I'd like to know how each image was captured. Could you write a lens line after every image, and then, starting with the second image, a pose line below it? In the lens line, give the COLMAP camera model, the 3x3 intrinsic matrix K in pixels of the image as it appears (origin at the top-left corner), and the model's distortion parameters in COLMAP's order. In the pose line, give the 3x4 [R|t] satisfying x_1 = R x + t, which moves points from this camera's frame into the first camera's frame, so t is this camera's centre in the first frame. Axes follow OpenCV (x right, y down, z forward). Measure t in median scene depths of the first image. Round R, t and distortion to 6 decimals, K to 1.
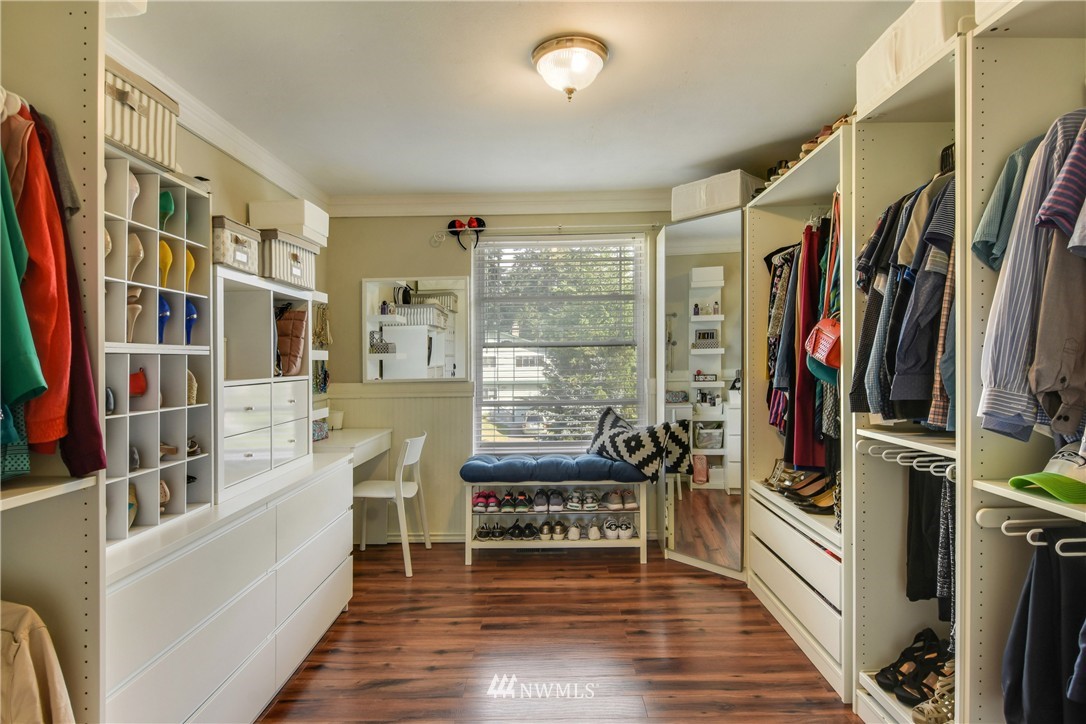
lens RADIAL K [[551.0, 0, 544.5], [0, 551.0, 351.5], [0, 0, 1]] dist [-0.011786, -0.007164]
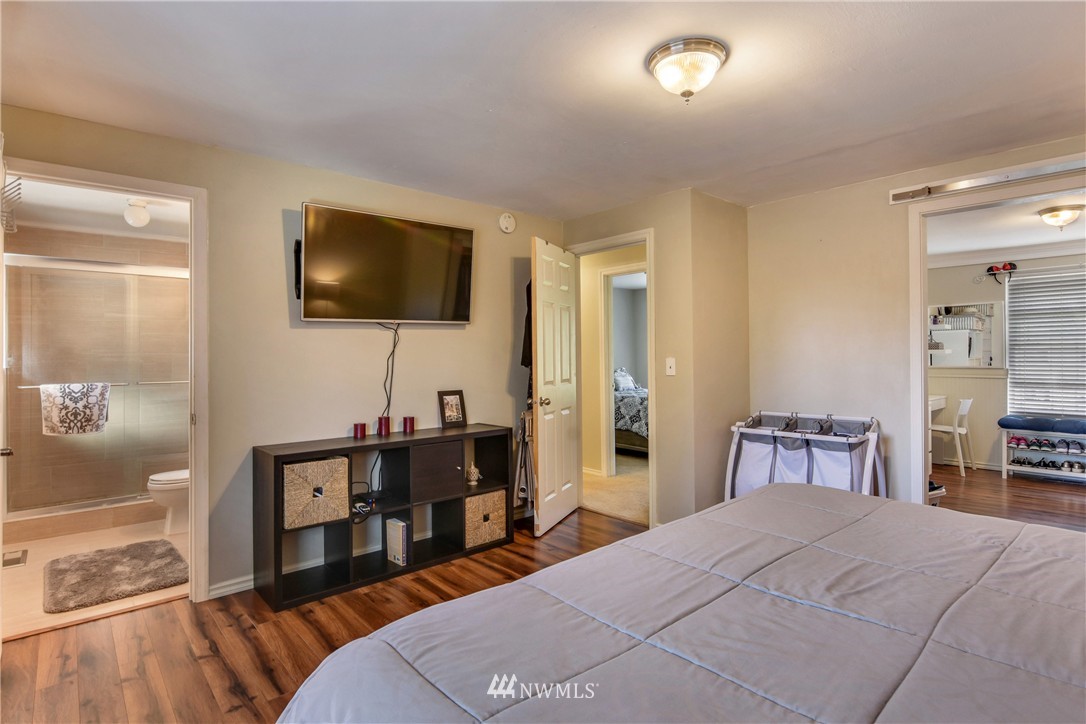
lens RADIAL K [[551.0, 0, 565.6], [0, 551.0, 347.7], [0, 0, 1]] dist [-0.011786, -0.007164]
pose [[0.685045, -0.005629, -0.728479, 0.150819], [0.011112, 0.999935, 0.002724, -0.023590], [0.728416, -0.009961, 0.685063, -1.065910]]
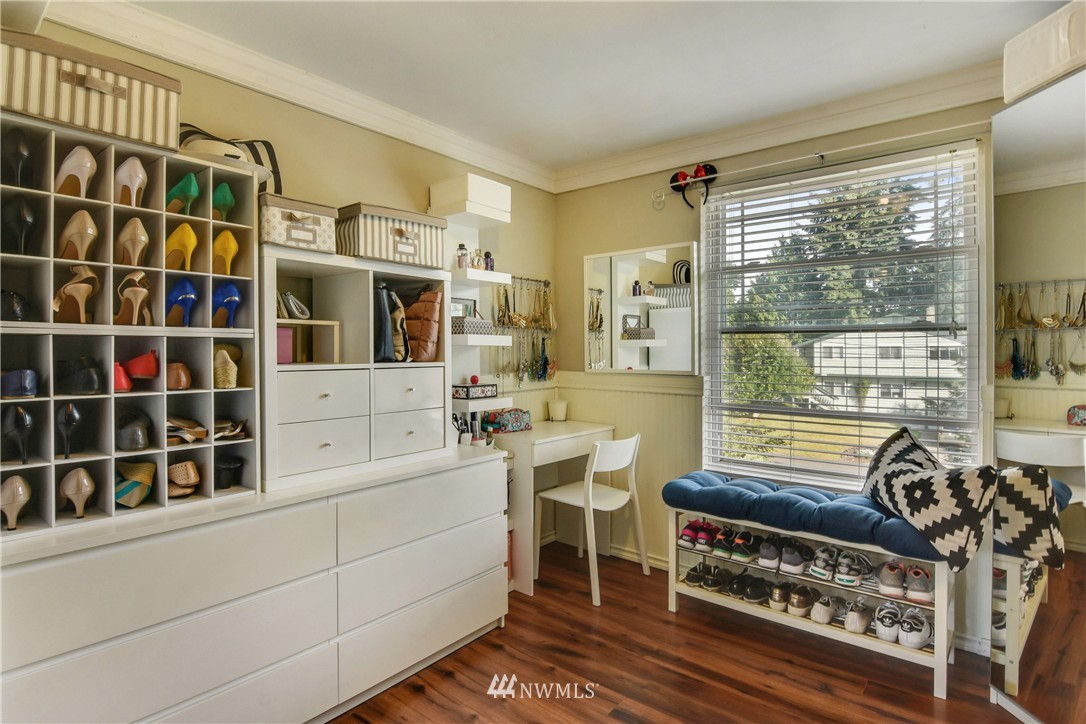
lens RADIAL K [[551.0, 0, 560.2], [0, 551.0, 344.3], [0, 0, 1]] dist [-0.011786, -0.007164]
pose [[0.786124, 0.009689, -0.617993, 0.213572], [-0.004696, 0.999942, 0.009703, 0.002824], [0.618051, -0.004725, 0.786124, 0.293020]]
